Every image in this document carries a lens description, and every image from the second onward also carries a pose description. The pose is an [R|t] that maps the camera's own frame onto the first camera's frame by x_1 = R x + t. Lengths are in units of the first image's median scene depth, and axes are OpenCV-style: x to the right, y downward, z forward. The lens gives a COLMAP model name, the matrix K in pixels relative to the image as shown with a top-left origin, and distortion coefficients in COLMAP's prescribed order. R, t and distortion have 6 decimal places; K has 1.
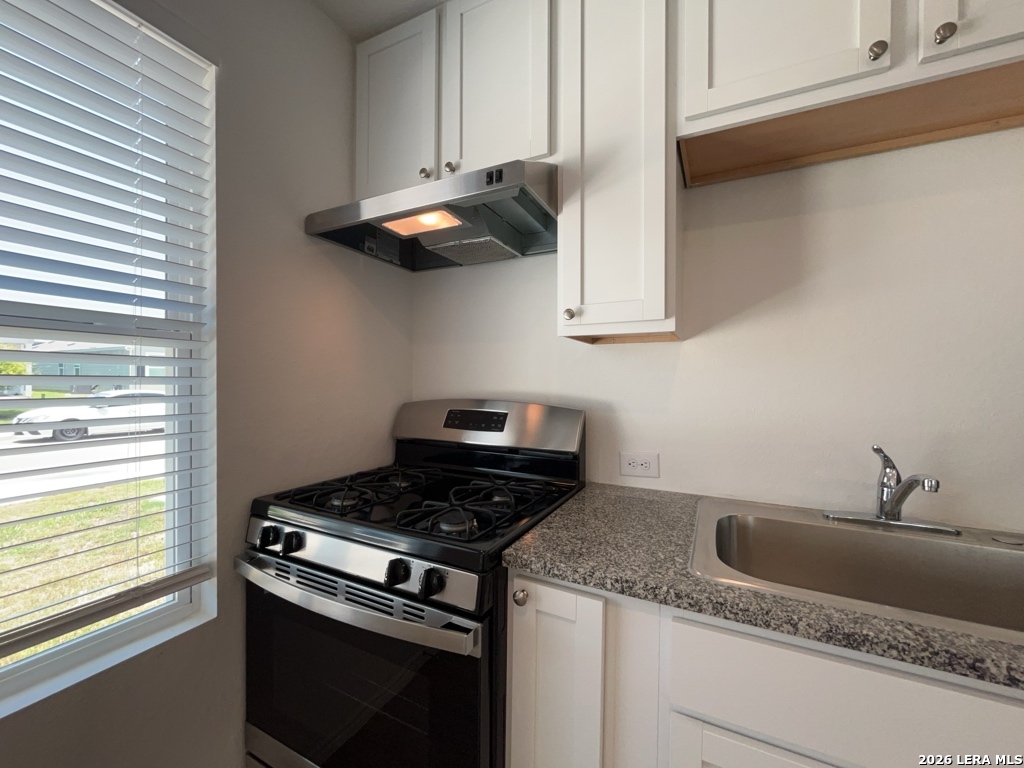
lens RADIAL K [[413.8, 0, 515.4], [0, 413.8, 385.4], [0, 0, 1]] dist [-0.000097, -0.000107]
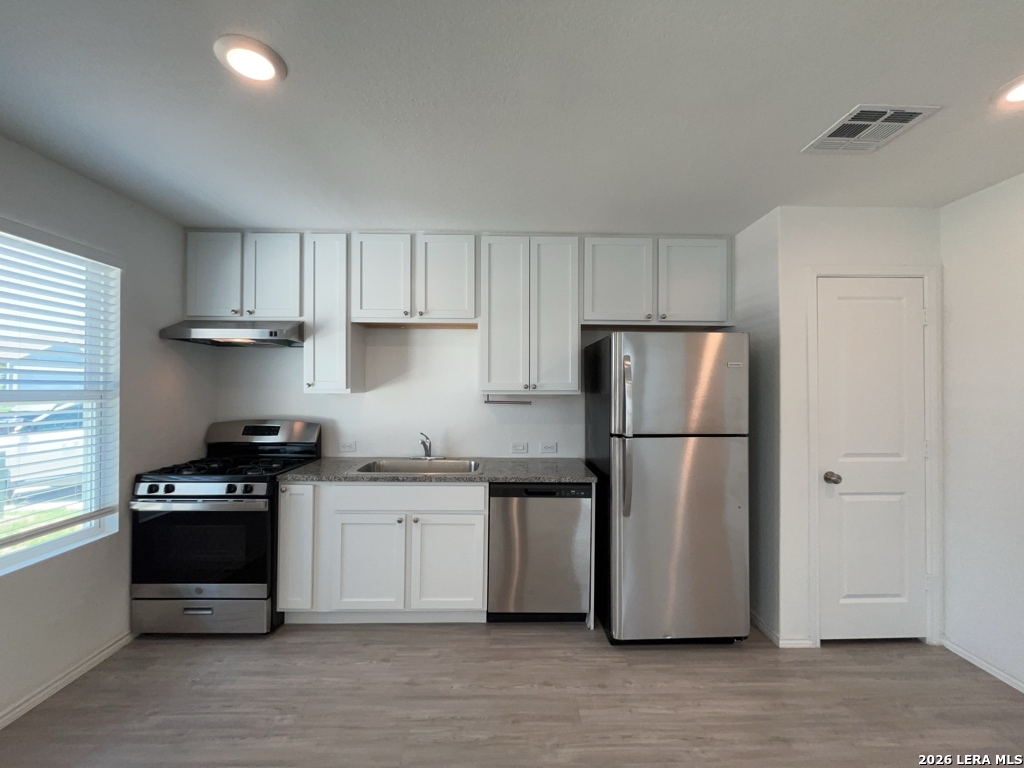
lens RADIAL K [[413.8, 0, 515.4], [0, 413.8, 385.4], [0, 0, 1]] dist [-0.000097, -0.000107]
pose [[0.884925, 0.001356, 0.465732, 0.075013], [0.004685, 0.999919, -0.011812, -0.138501], [-0.465710, 0.012635, 0.884847, -1.777820]]
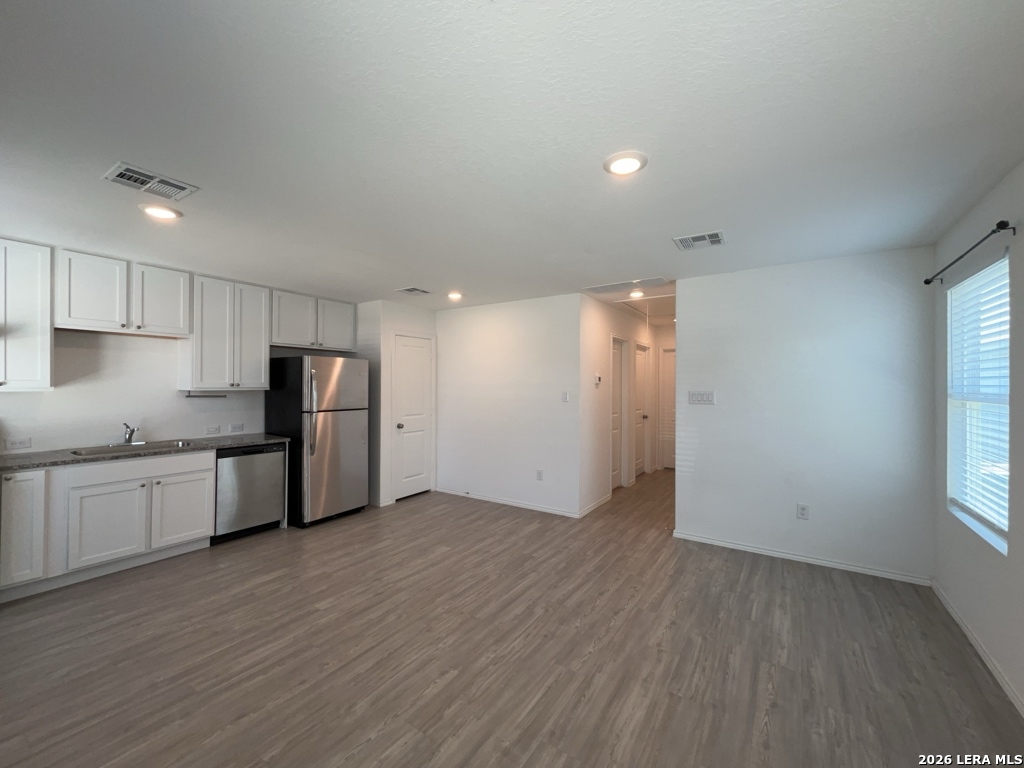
lens RADIAL K [[413.8, 0, 515.4], [0, 413.8, 385.4], [0, 0, 1]] dist [-0.000097, -0.000107]
pose [[0.117748, -0.004734, 0.993032, -2.074691], [0.004670, 0.999980, 0.004214, -0.160371], [-0.993033, 0.004141, 0.117767, -2.530137]]
